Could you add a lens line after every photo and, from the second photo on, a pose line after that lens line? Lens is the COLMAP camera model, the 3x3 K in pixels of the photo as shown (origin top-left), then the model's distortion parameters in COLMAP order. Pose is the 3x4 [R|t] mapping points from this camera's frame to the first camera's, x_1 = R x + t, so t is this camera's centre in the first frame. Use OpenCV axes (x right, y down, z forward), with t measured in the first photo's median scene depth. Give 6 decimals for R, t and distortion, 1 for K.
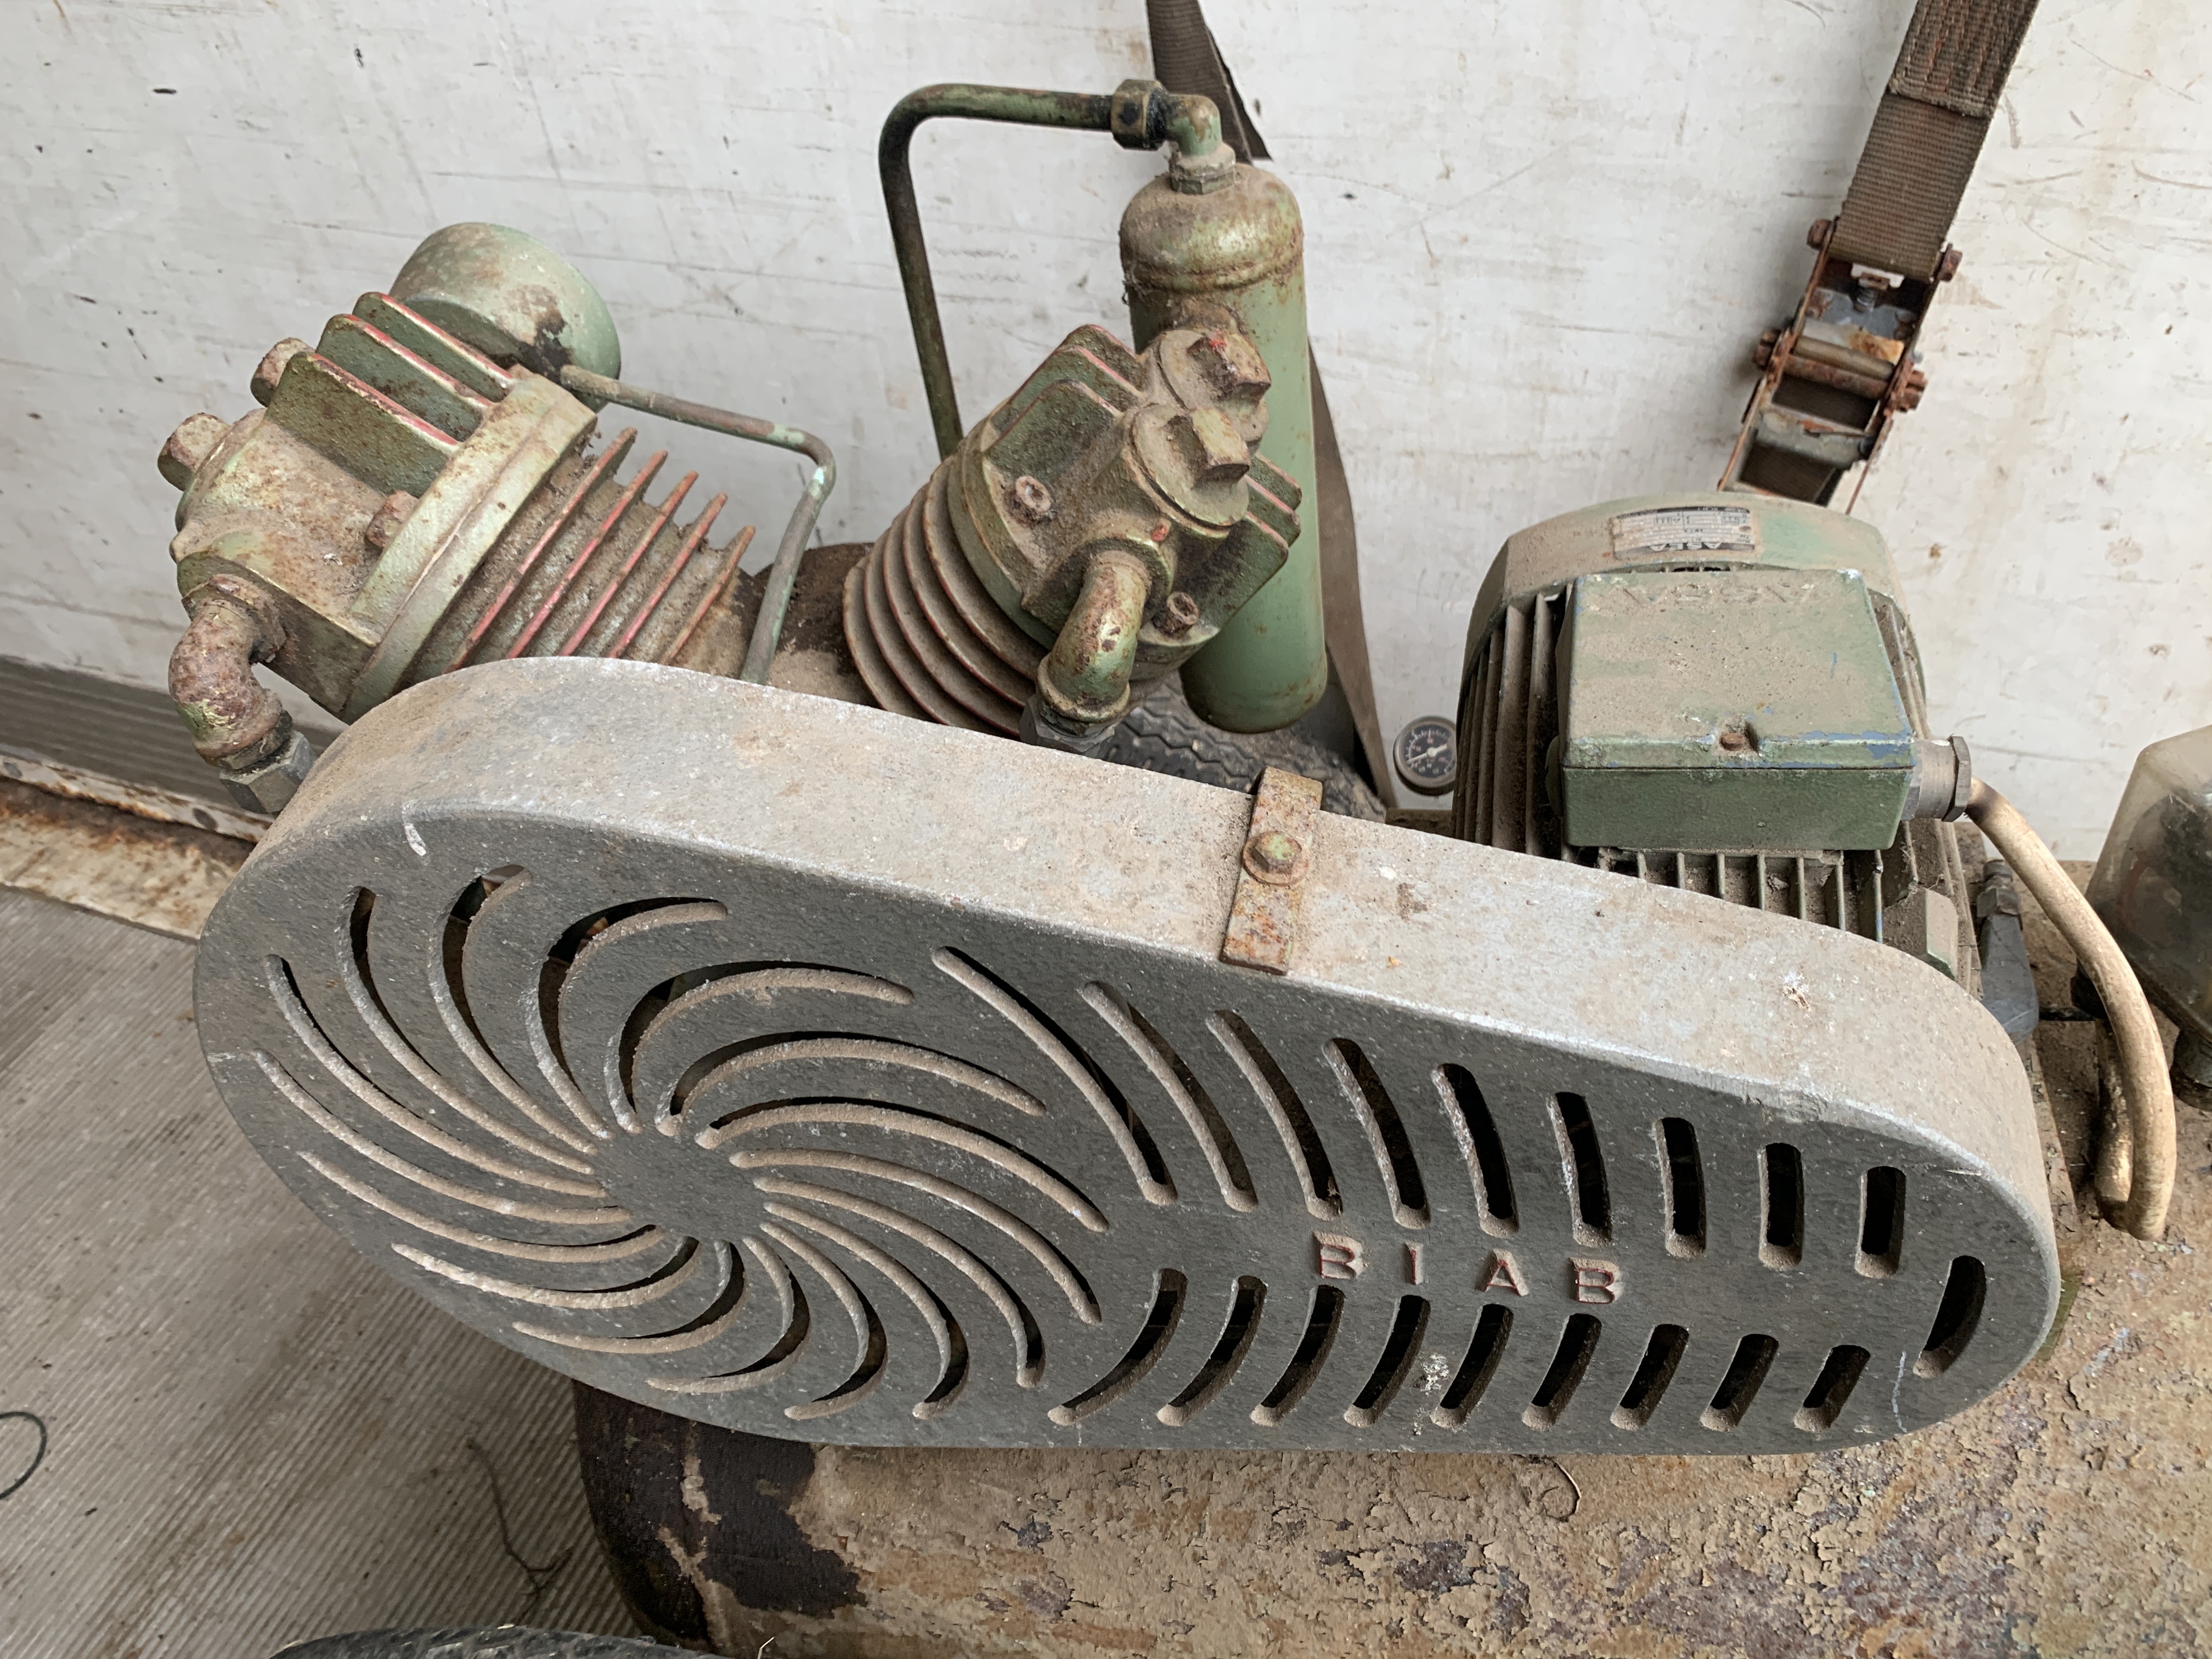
lens RADIAL K [[1736.0, 0, 1117.9], [0, 1736.0, 819.2], [0, 0, 1]] dist [0.010727, -0.009177]
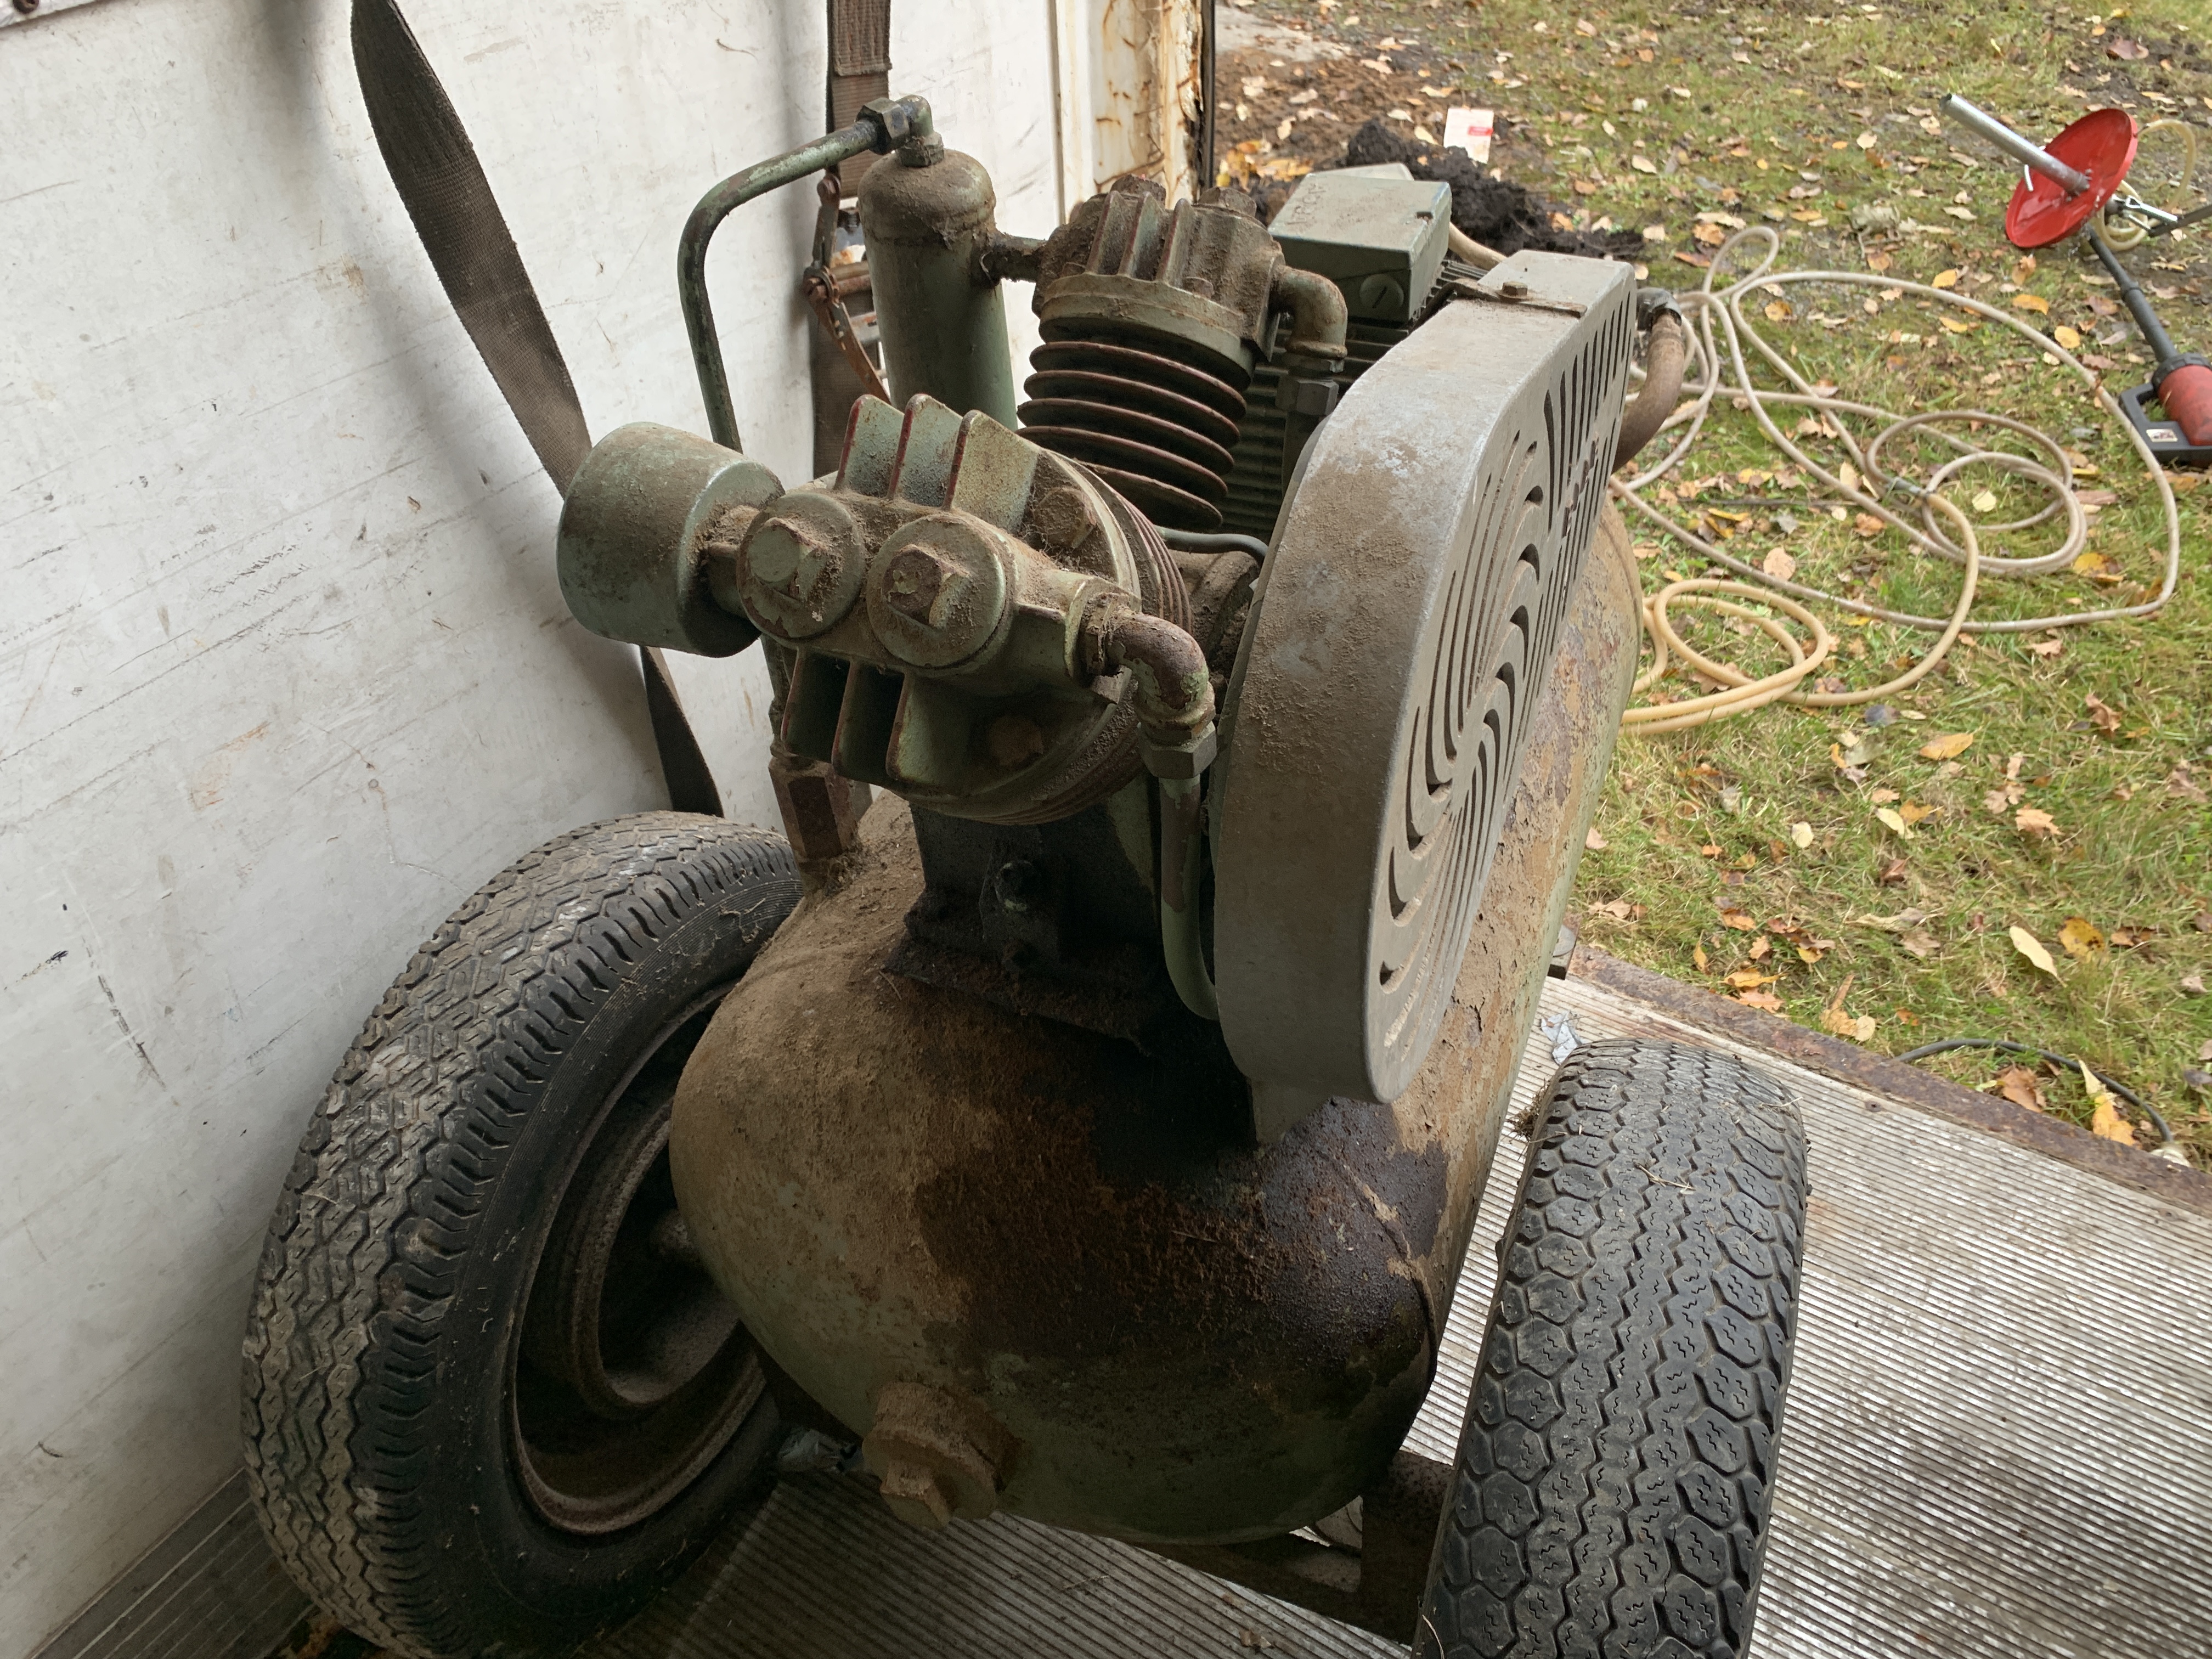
lens RADIAL K [[1679.0, 0, 1106.0], [0, 1679.0, 829.5], [0, 0, 1]] dist [0.071316, -0.039113]
pose [[0.175614, -0.567880, 0.804159, -1.215242], [0.673817, 0.664869, 0.322367, -0.339964], [-0.717726, 0.485244, 0.499407, 0.461007]]
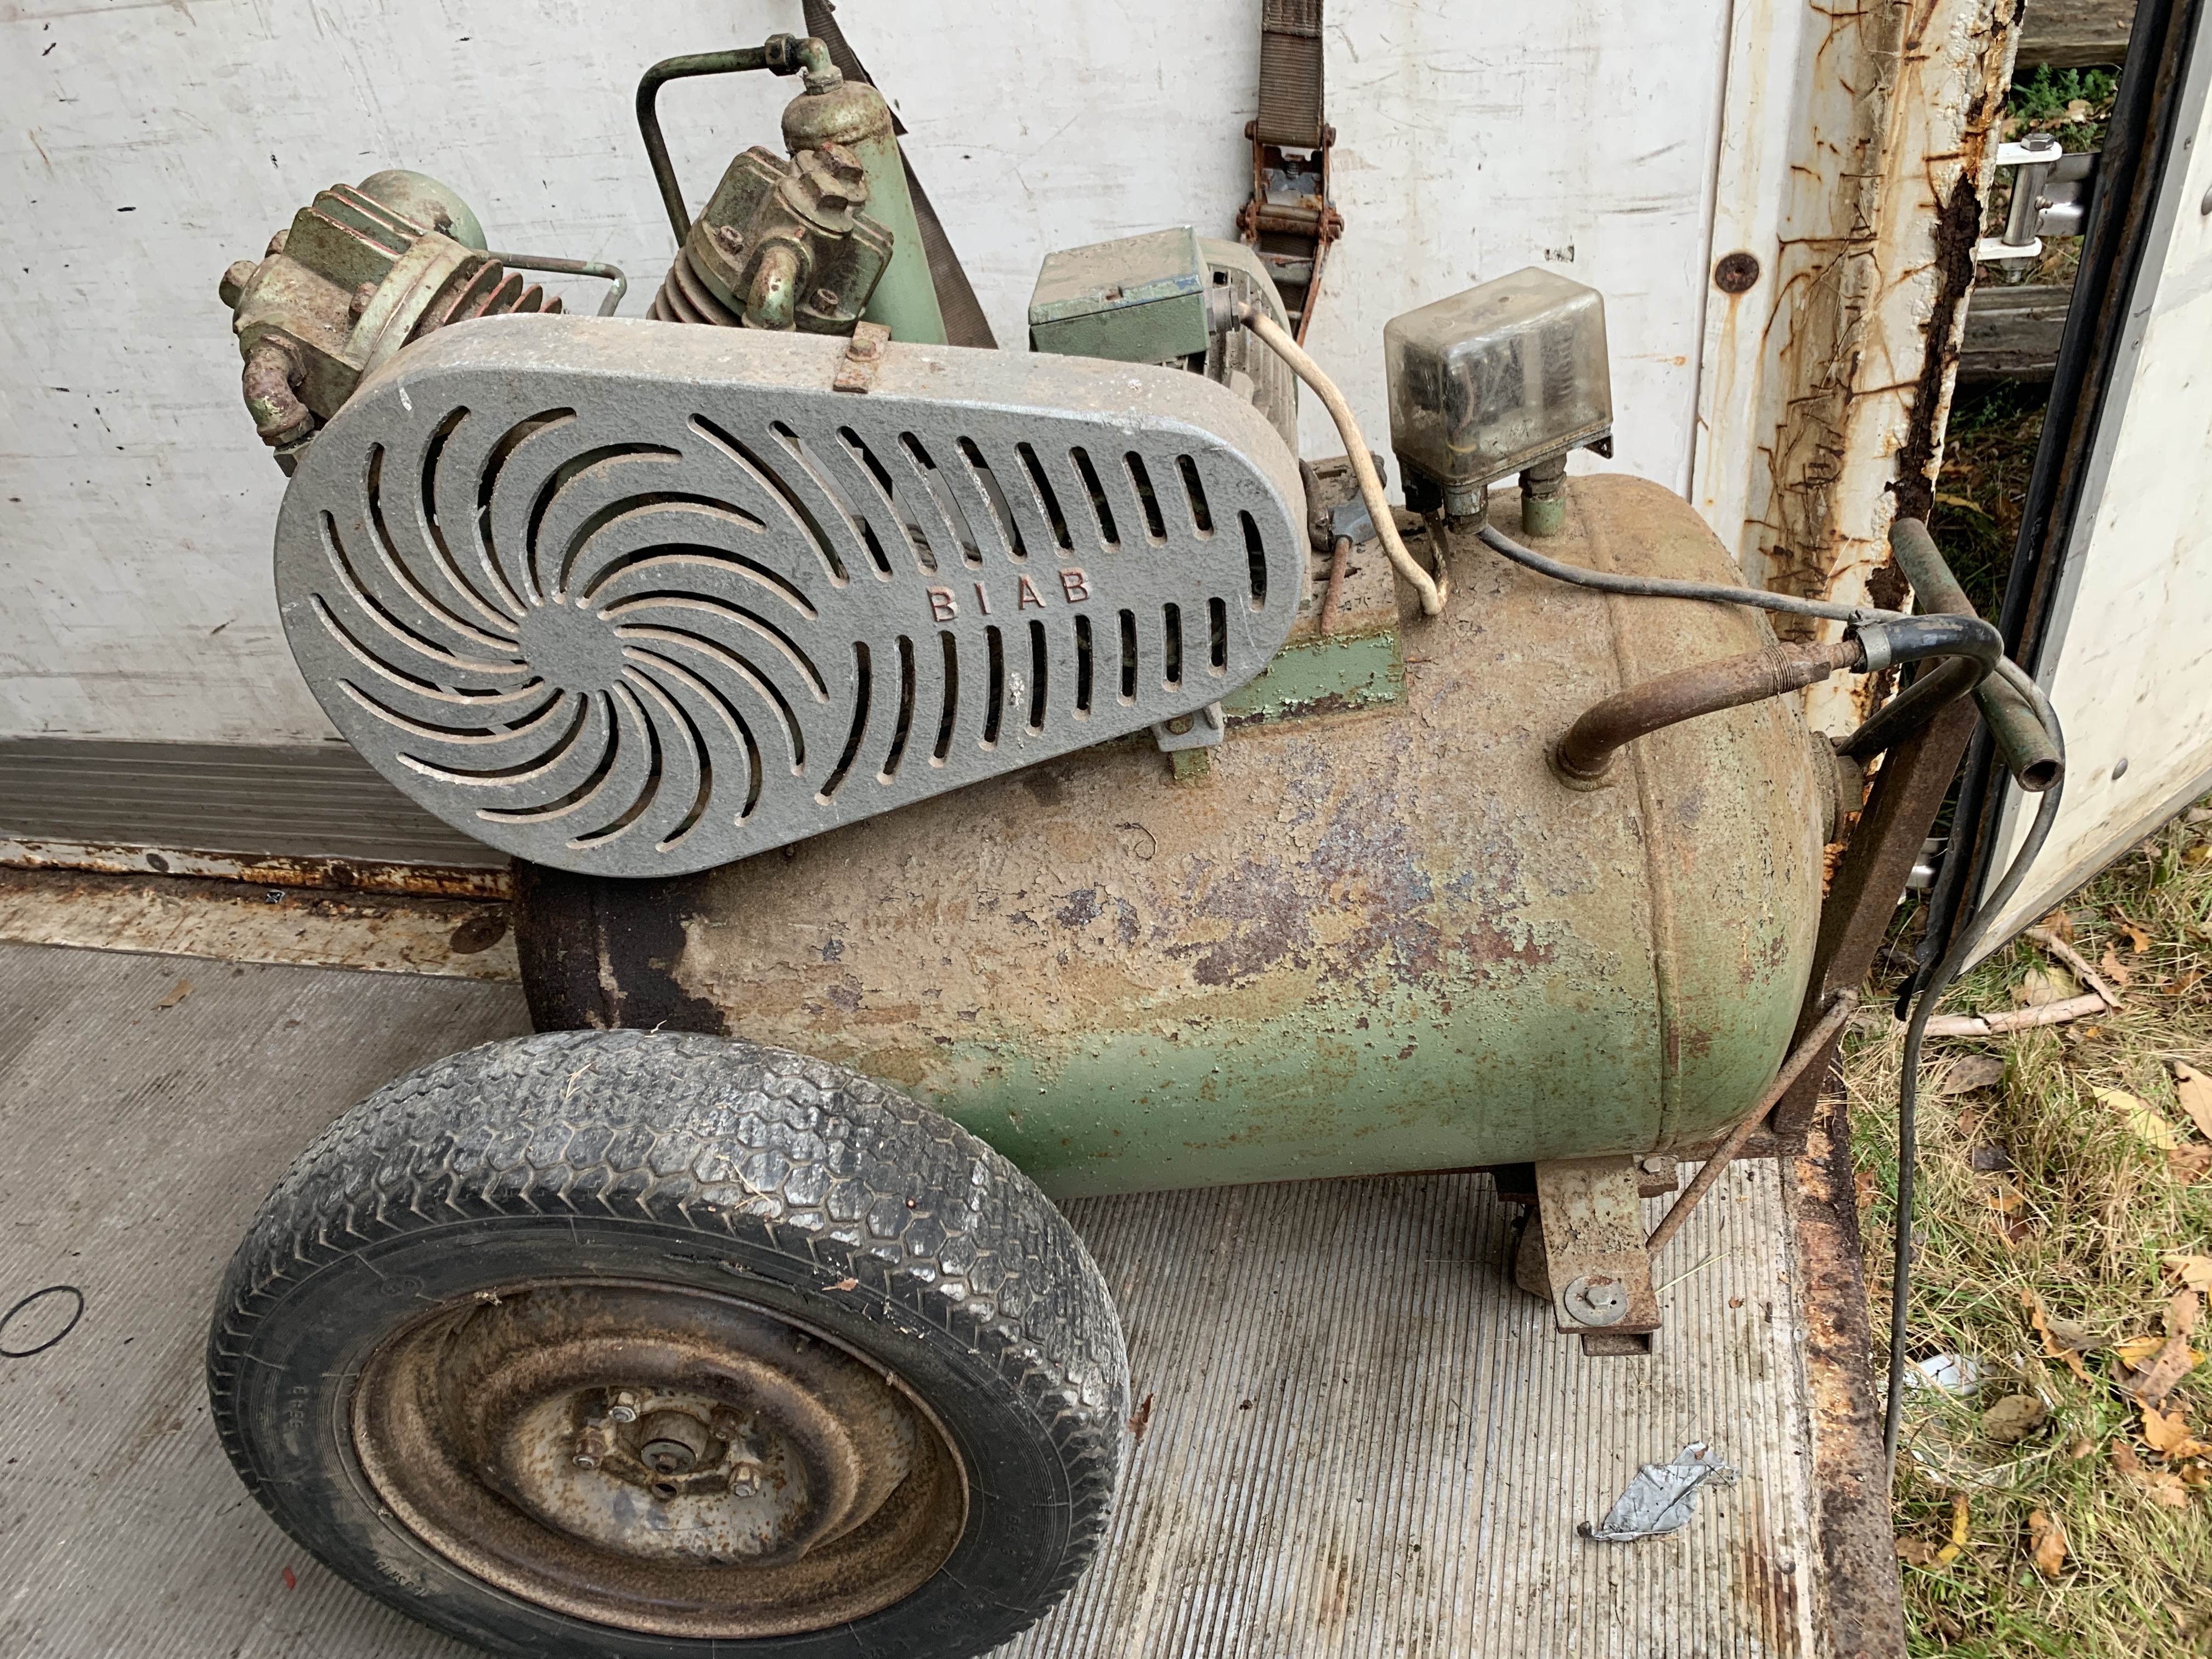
lens RADIAL K [[1731.4, 0, 1106.0], [0, 1731.4, 829.5], [0, 0, 1]] dist [0.040556, -0.047287]
pose [[0.990338, -0.123872, 0.062343, 0.117482], [0.130087, 0.985584, -0.108170, 0.535794], [-0.048045, 0.115235, 0.992176, -0.588487]]
